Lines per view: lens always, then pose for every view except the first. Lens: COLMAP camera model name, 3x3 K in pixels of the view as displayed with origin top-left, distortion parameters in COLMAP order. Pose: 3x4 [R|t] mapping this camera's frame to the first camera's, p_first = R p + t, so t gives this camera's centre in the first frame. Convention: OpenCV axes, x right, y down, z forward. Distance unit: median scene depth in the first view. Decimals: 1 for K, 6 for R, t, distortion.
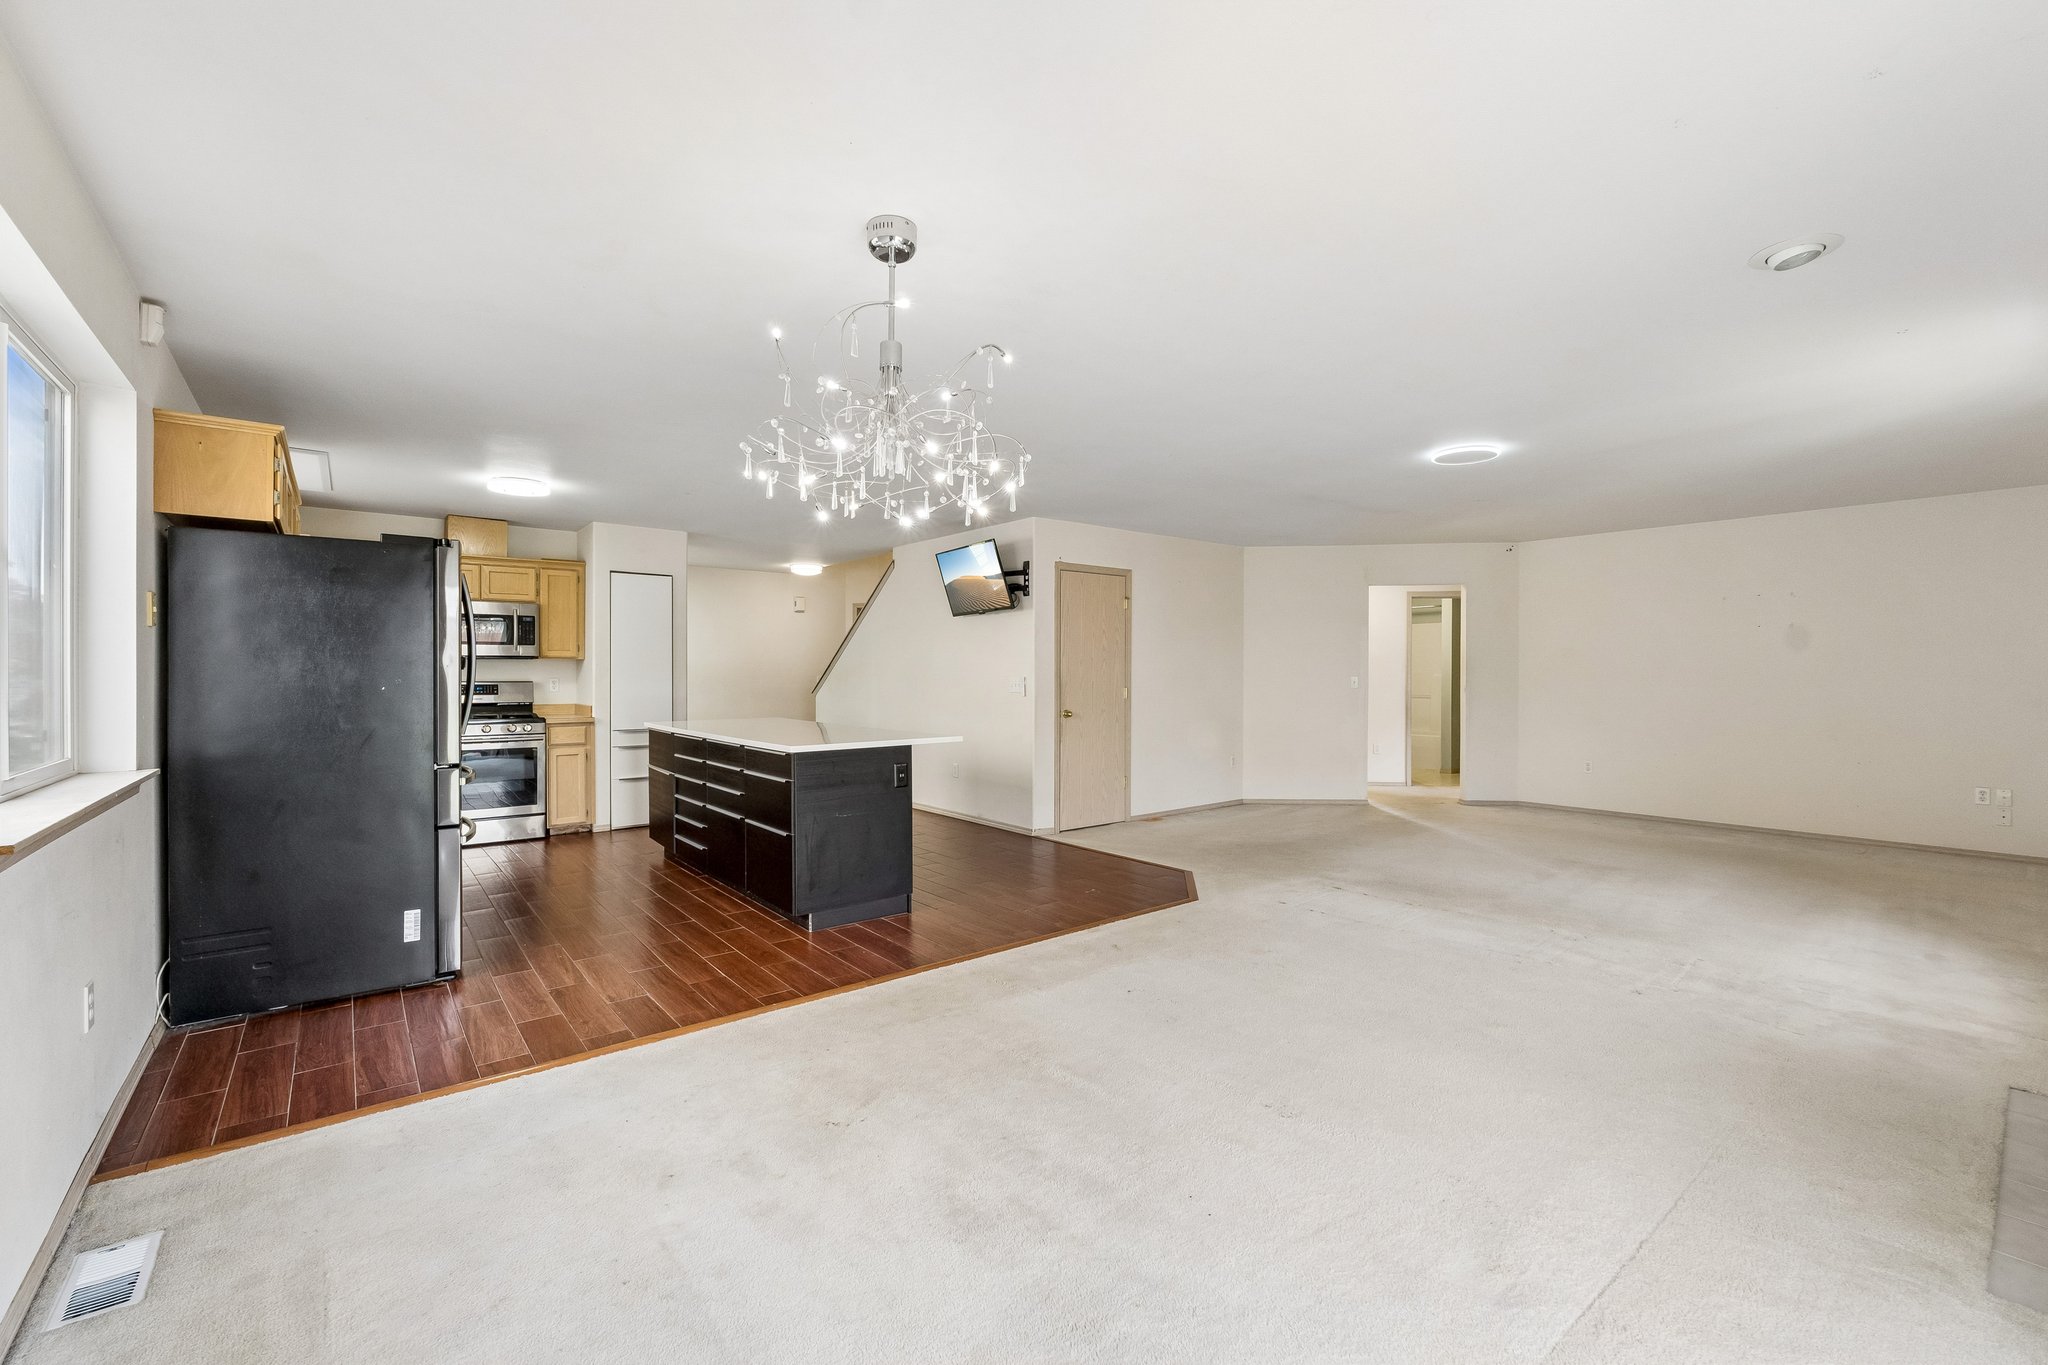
lens RADIAL K [[859.1, 0, 1032.0], [0, 859.1, 676.6], [0, 0, 1]] dist [-0.003827, 0.000696]
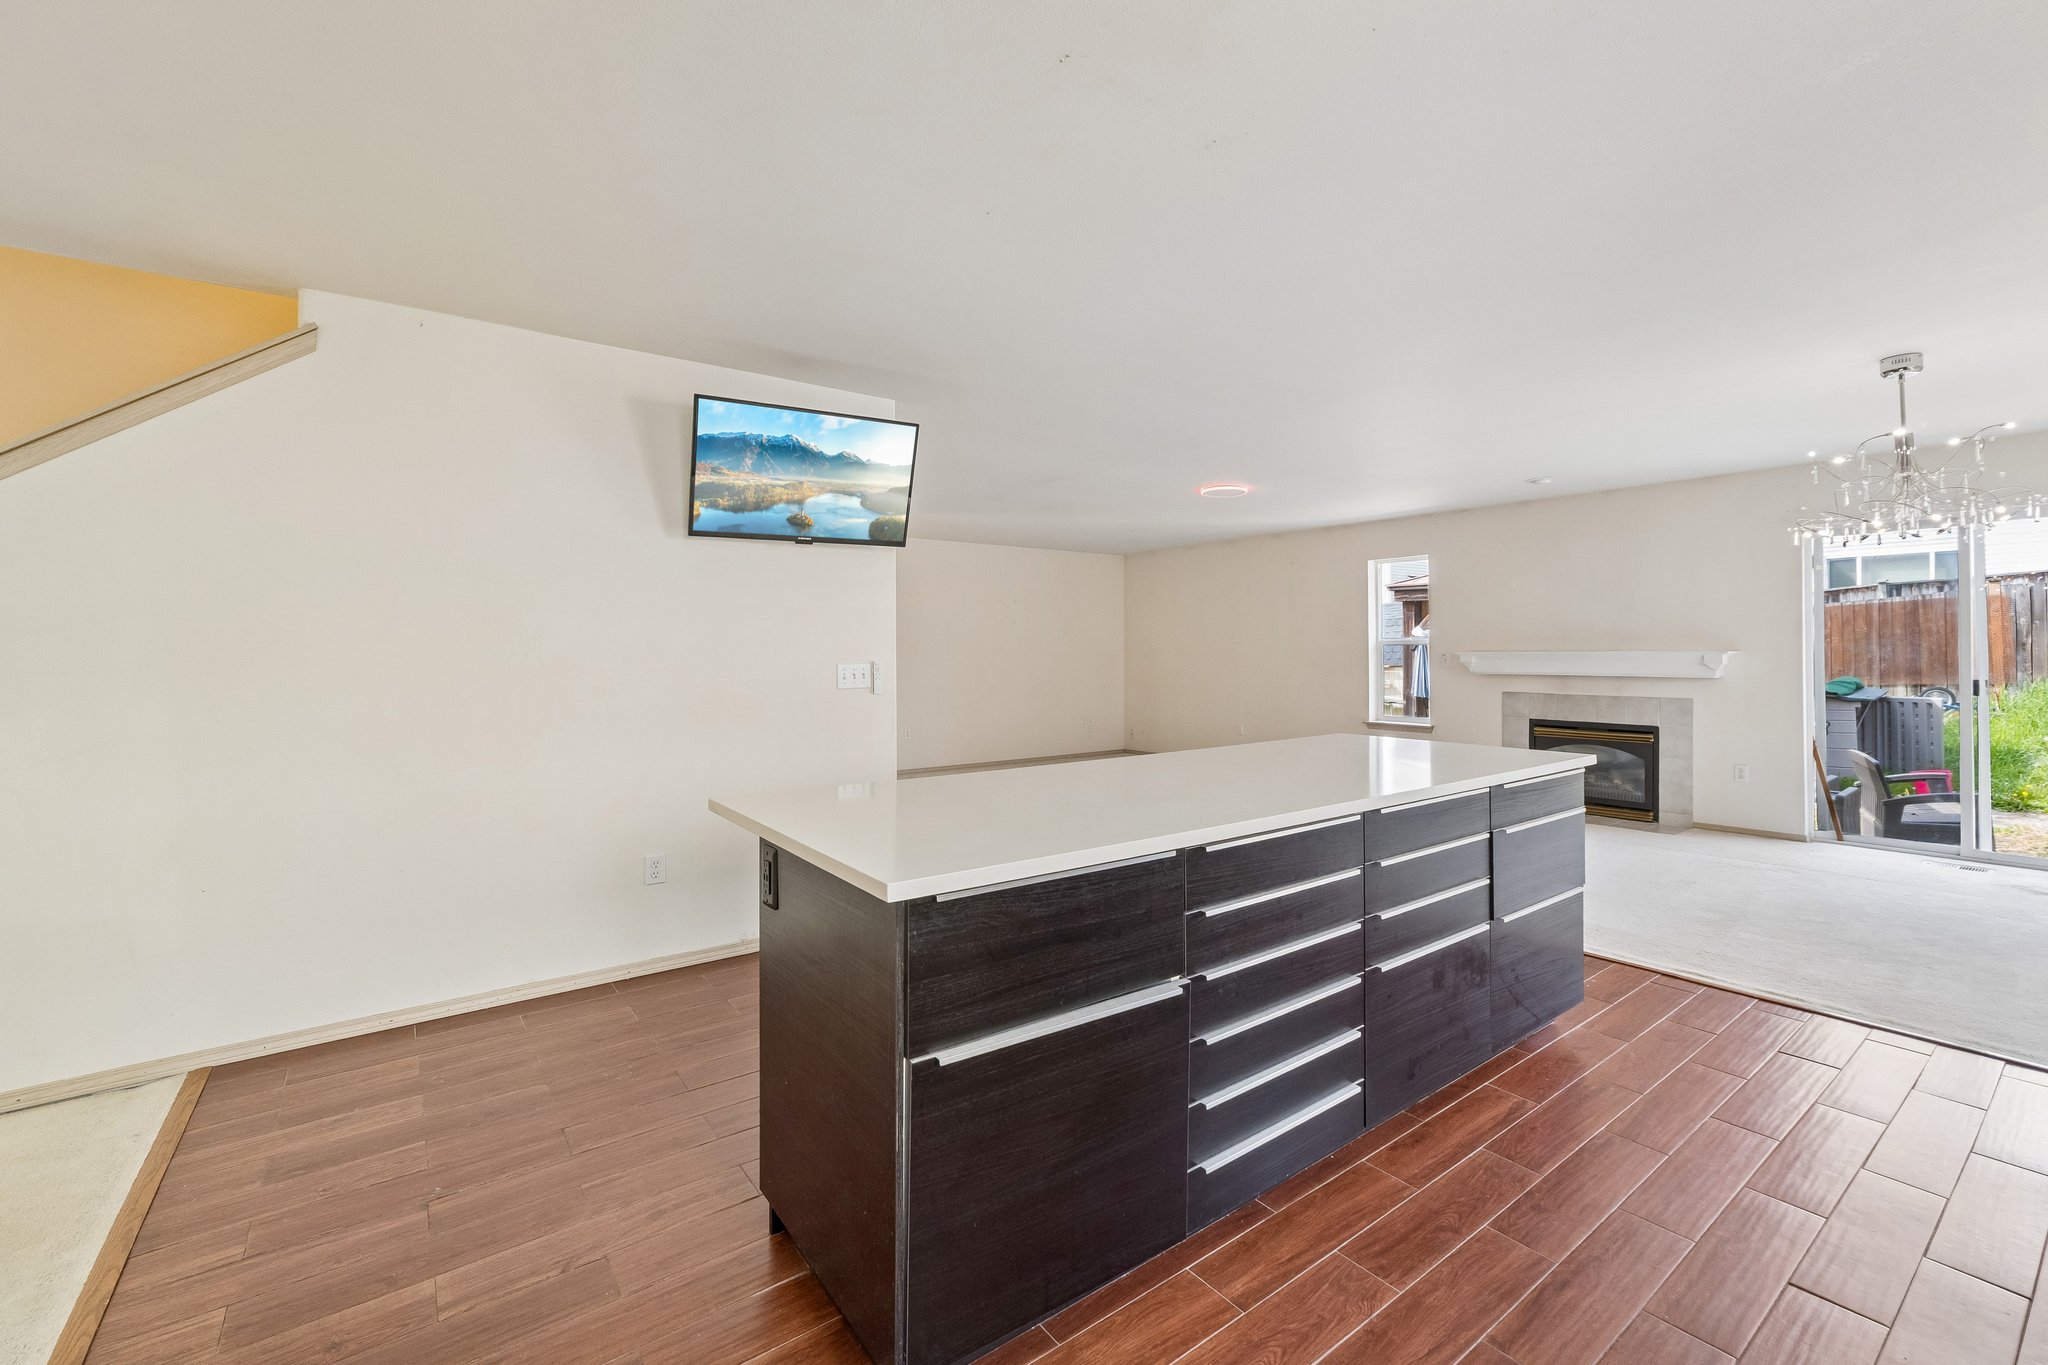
lens RADIAL K [[859.1, 0, 1031.6], [0, 859.1, 660.6], [0, 0, 1]] dist [-0.003827, 0.000696]
pose [[0.035663, -0.008525, 0.999328, -0.599772], [0.010183, 0.999915, 0.008167, -0.004027], [-0.999312, 0.009885, 0.035747, 0.864147]]
